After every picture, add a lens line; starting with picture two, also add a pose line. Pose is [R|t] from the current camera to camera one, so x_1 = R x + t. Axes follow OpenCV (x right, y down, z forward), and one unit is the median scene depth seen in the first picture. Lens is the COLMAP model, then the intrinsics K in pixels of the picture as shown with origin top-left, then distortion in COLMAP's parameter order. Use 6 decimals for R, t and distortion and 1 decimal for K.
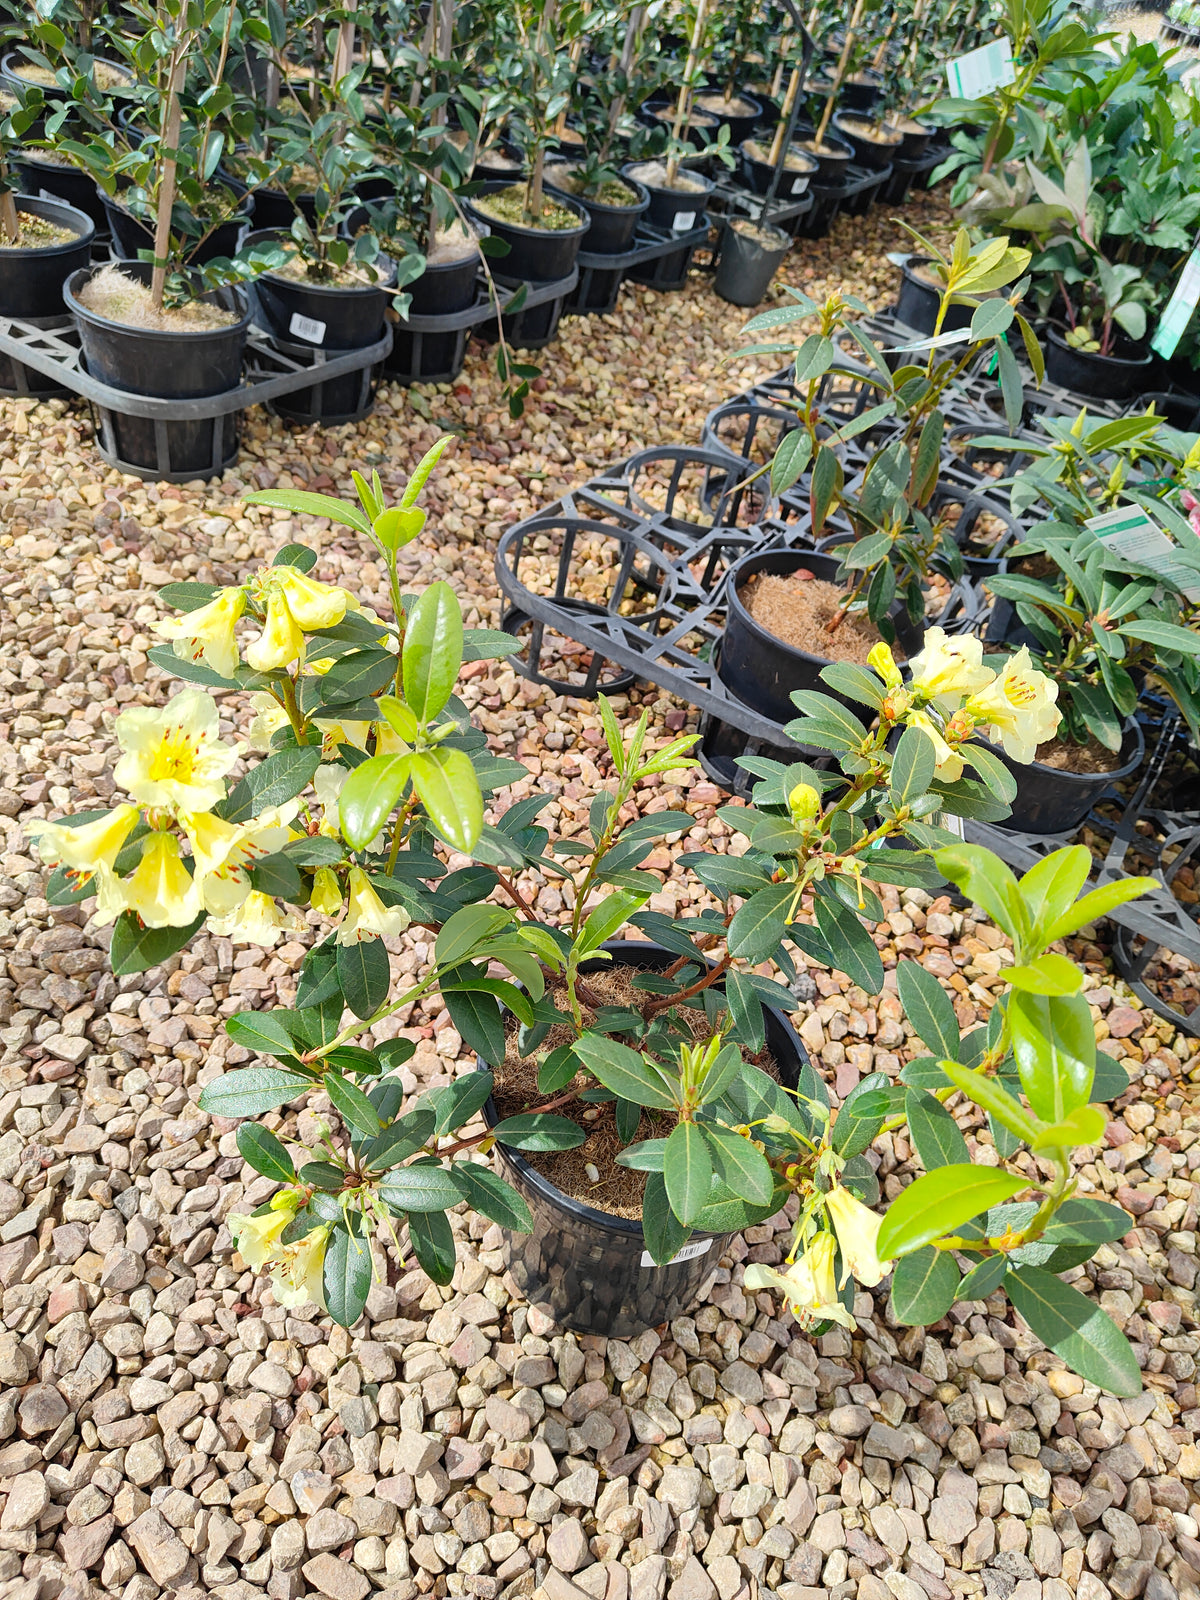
lens RADIAL K [[1121.6, 0, 590.5], [0, 1121.6, 814.2], [0, 0, 1]] dist [0.003699, -0.006212]
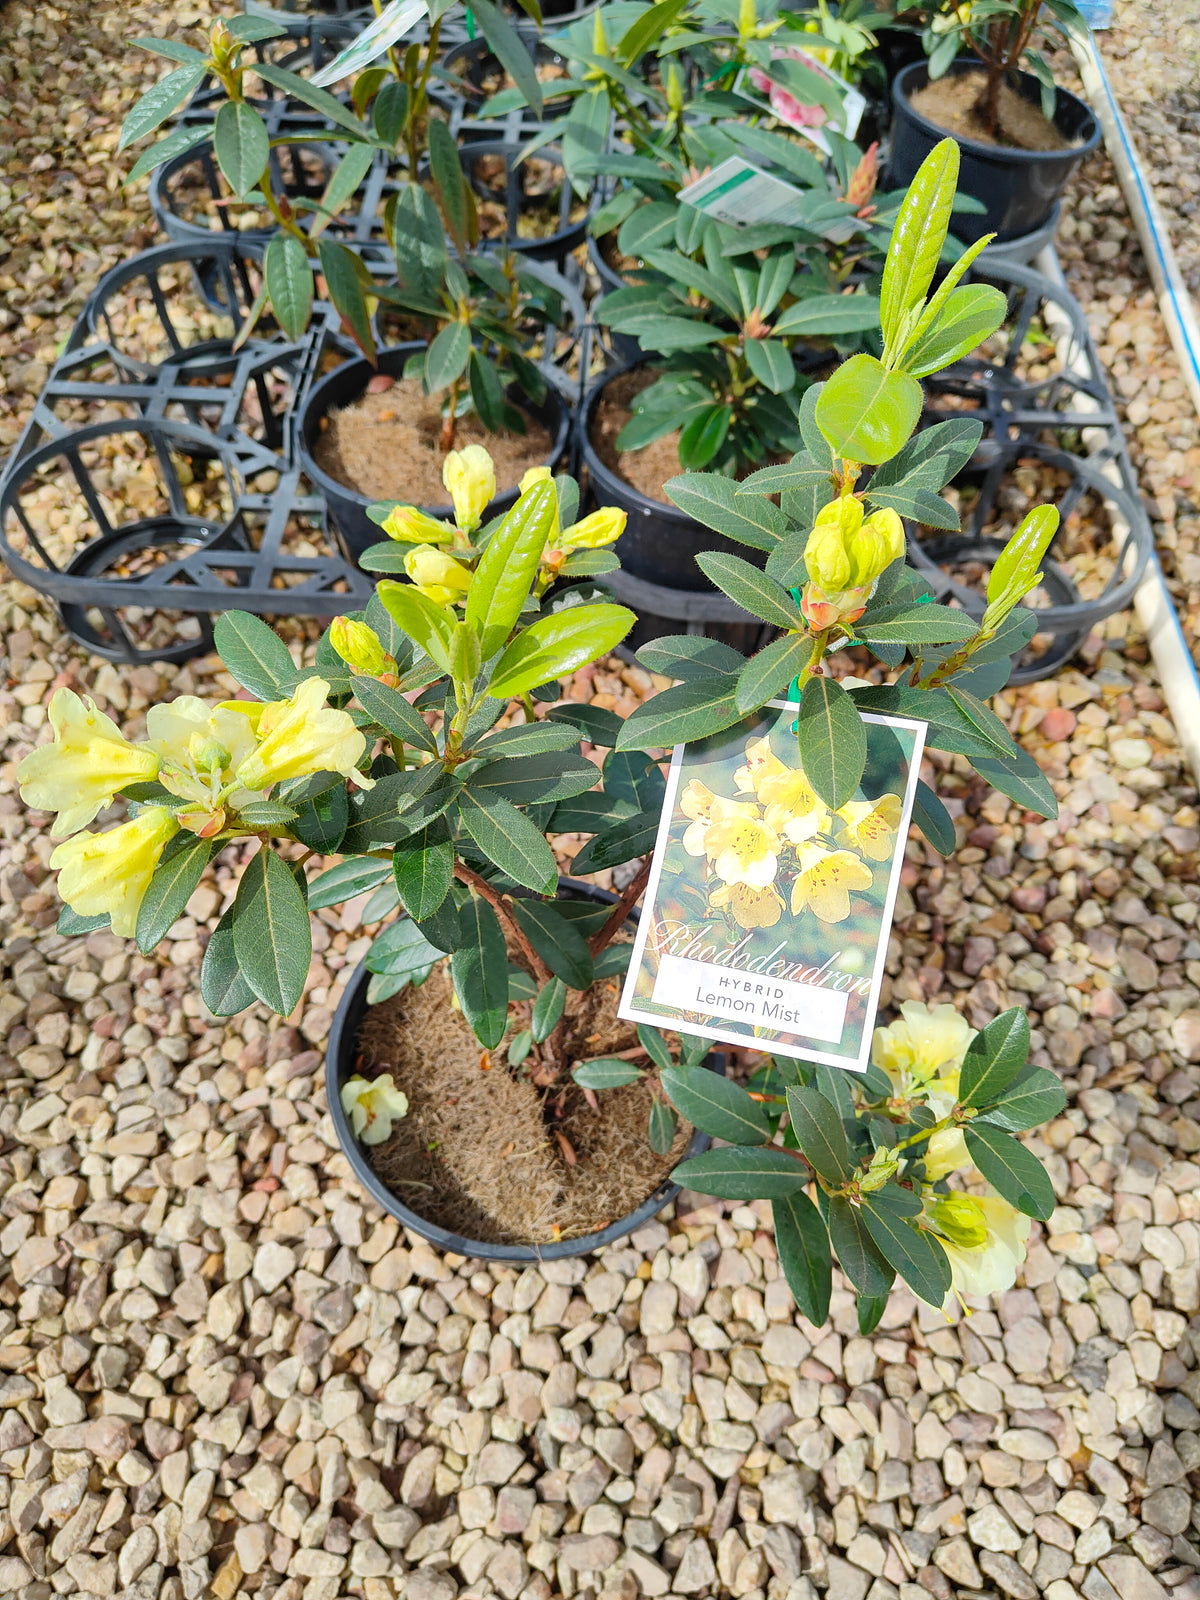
lens RADIAL K [[1121.6, 0, 590.5], [0, 1121.6, 814.2], [0, 0, 1]] dist [0.003699, -0.006212]
pose [[0.853201, -0.506616, 0.124046, 0.068269], [0.451381, 0.836349, 0.311087, -0.139193], [-0.261348, -0.209428, 0.942251, 0.171697]]
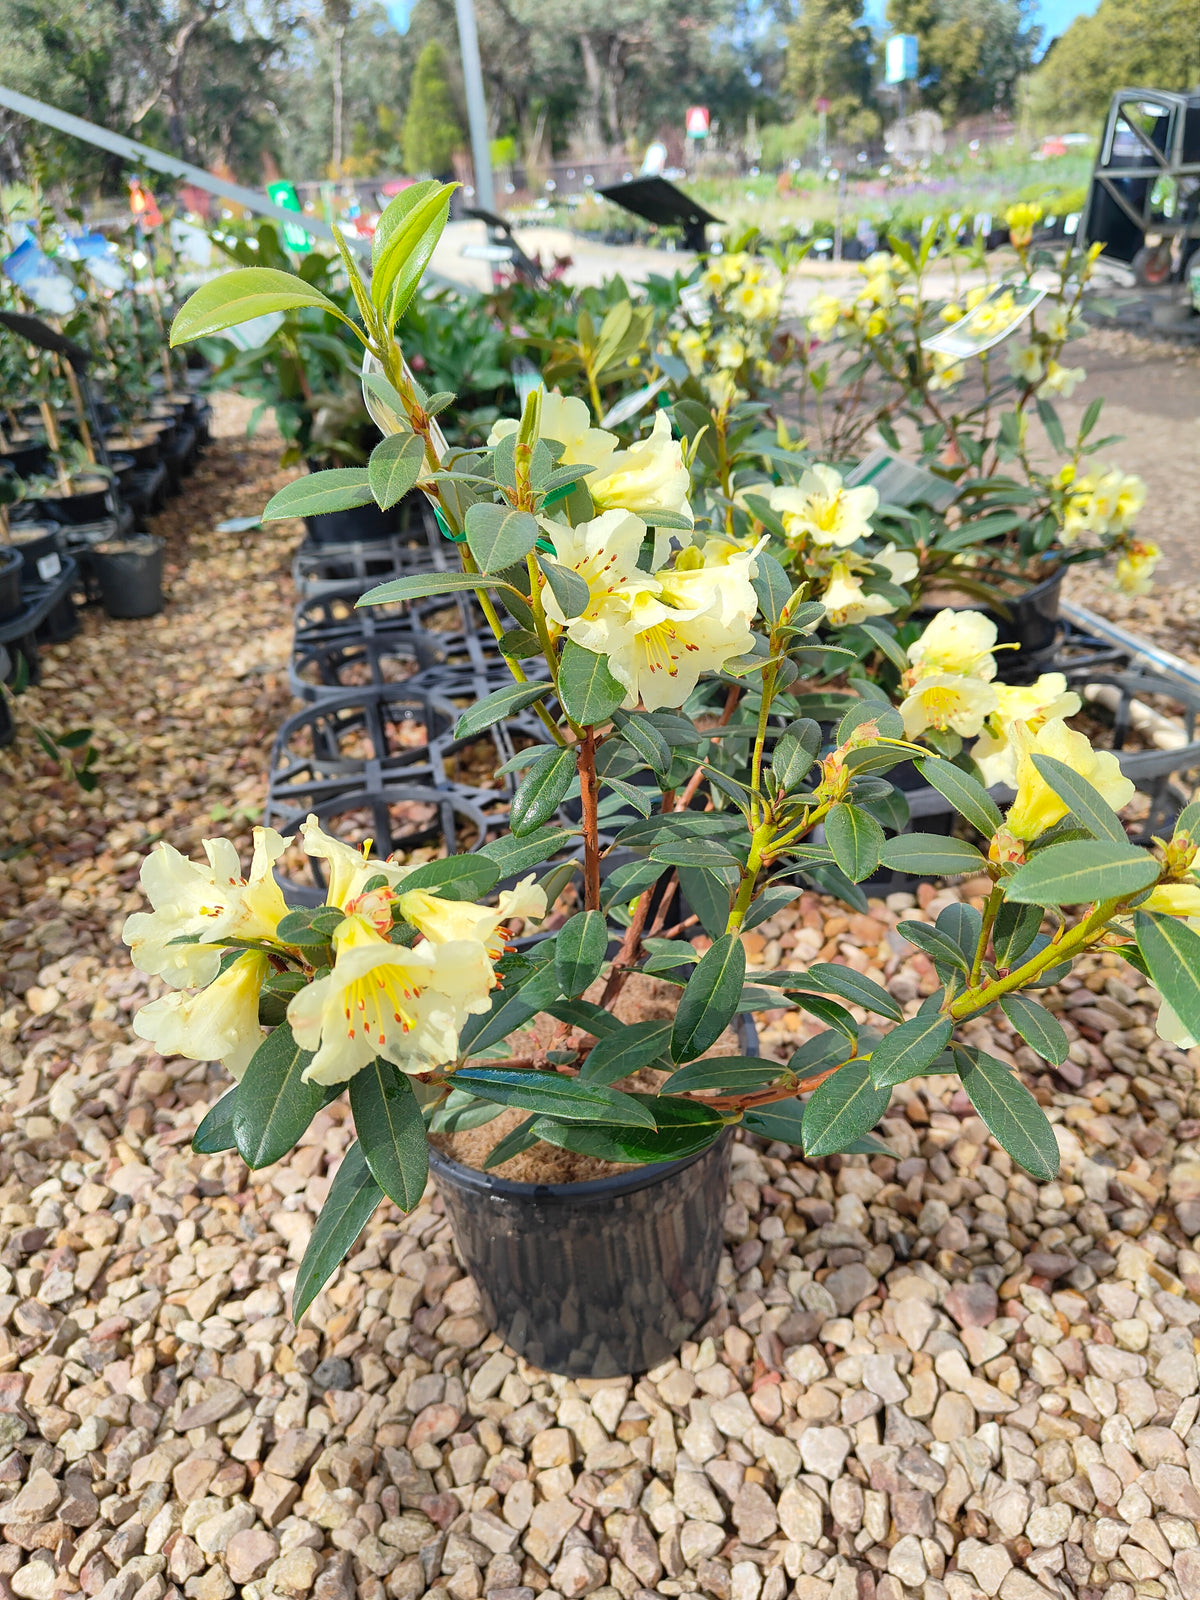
lens RADIAL K [[1151.0, 0, 600.0], [0, 1151.0, 800.0], [0, 0, 1]] dist [-0.006613, -0.004224]
pose [[0.687975, -0.525183, 0.500873, -0.304935], [0.632699, 0.772112, -0.059458, -0.091338], [-0.355504, 0.357808, 0.863476, 0.207043]]
